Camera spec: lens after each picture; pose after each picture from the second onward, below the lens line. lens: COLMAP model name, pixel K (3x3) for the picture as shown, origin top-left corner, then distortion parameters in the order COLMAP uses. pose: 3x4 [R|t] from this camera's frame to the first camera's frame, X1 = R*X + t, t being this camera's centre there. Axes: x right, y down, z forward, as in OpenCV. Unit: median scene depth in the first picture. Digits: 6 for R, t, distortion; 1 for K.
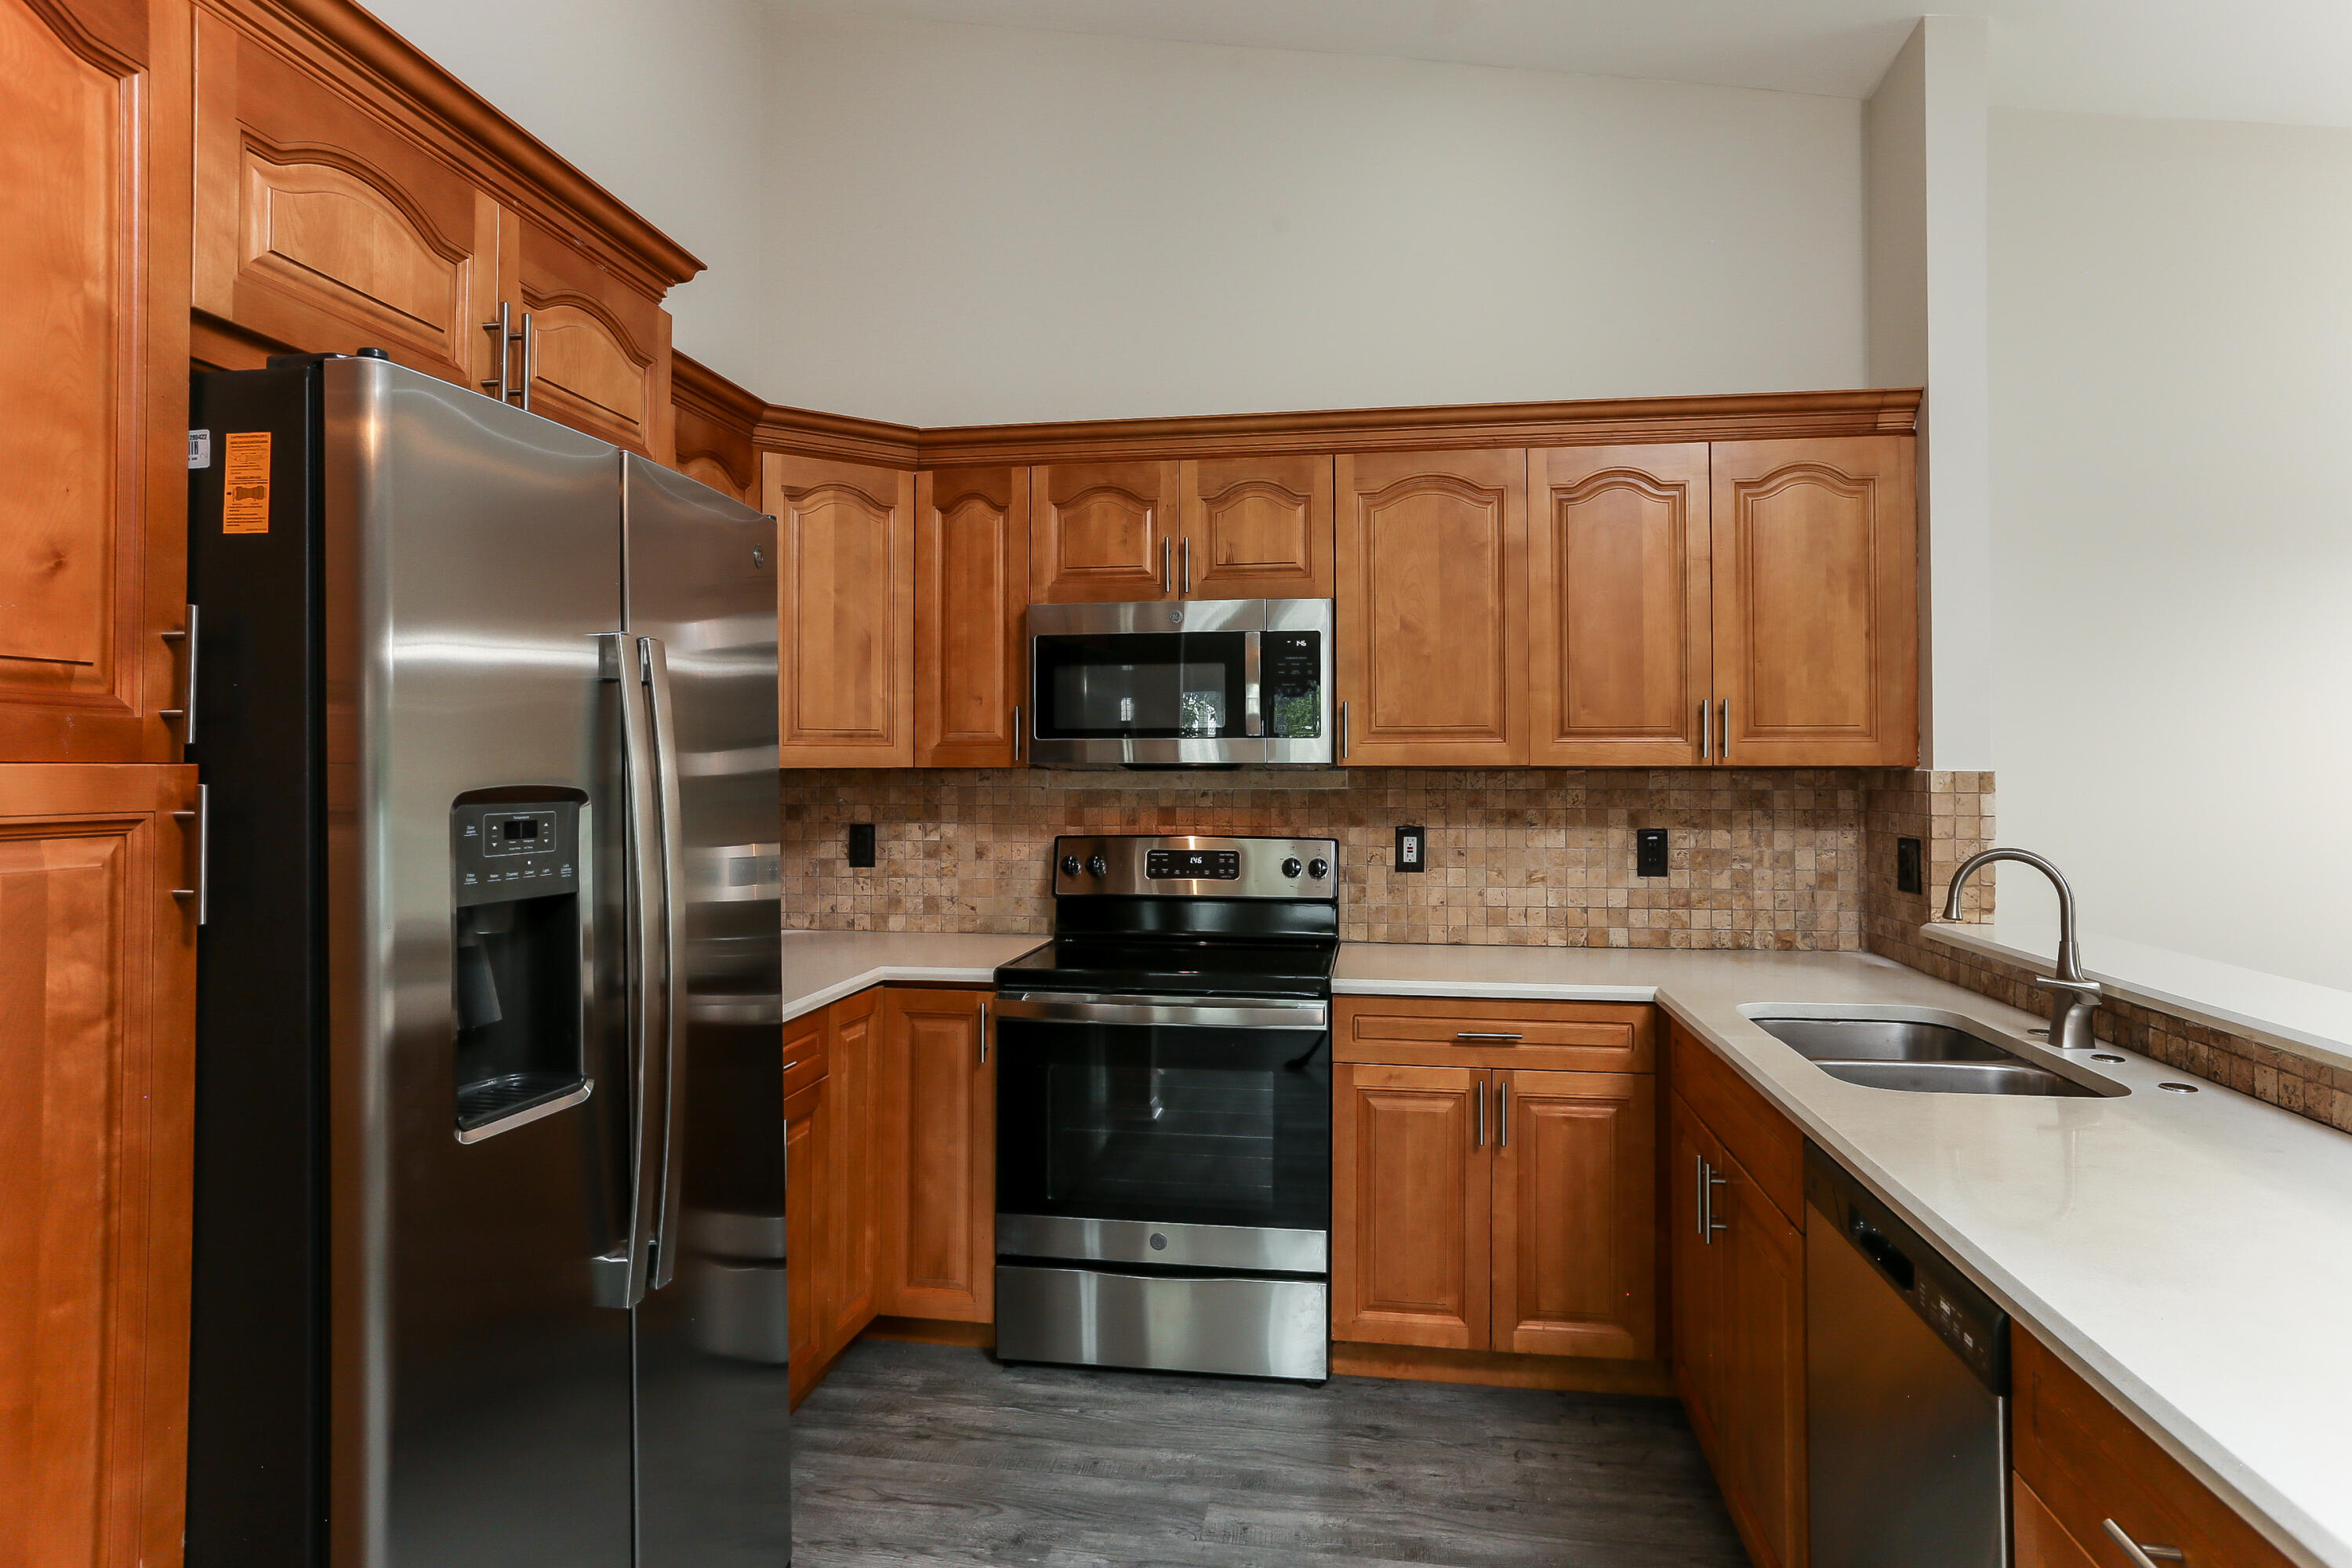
lens RADIAL K [[1350.1, 0, 1179.1], [0, 1350.1, 748.7], [0, 0, 1]] dist [-0.026266, 0.016662]
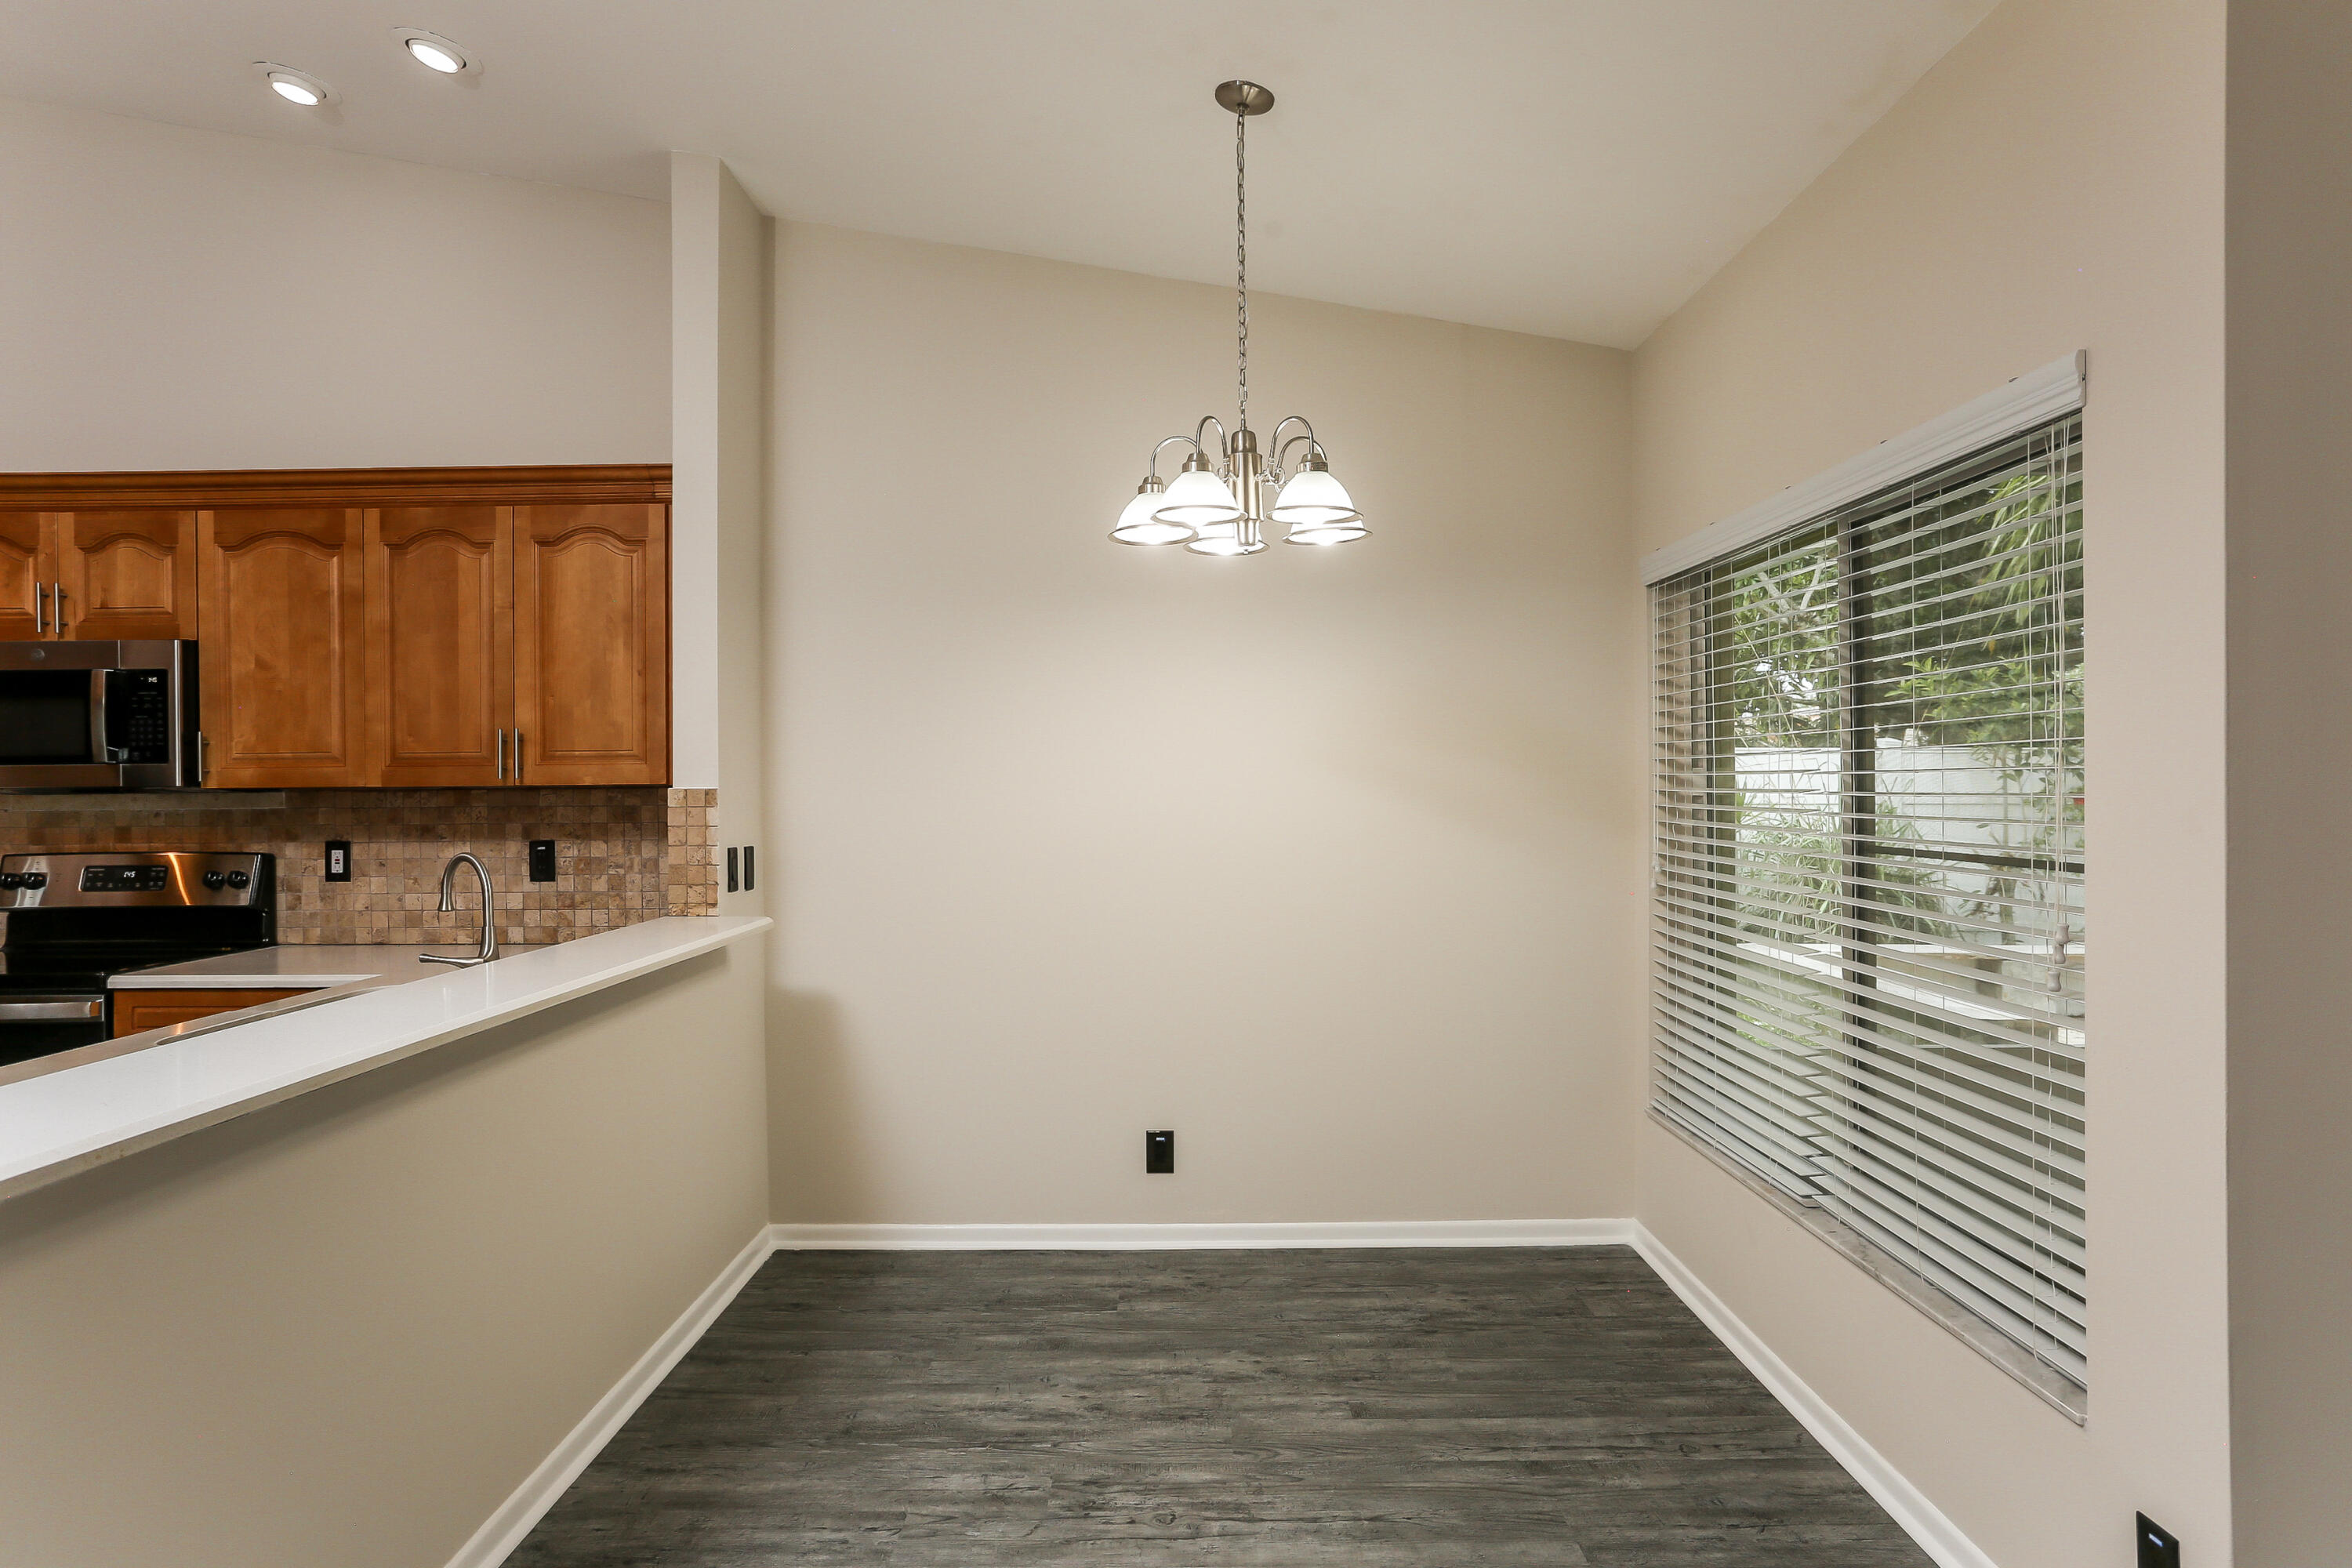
lens RADIAL K [[1350.1, 0, 1178.8], [0, 1350.1, 800.8], [0, 0, 1]] dist [-0.026266, 0.016662]
pose [[0.988572, -0.010531, 0.150382, 0.722378], [0.006340, 0.999579, 0.028318, -0.003270], [-0.150617, -0.027041, 0.988222, -0.216416]]
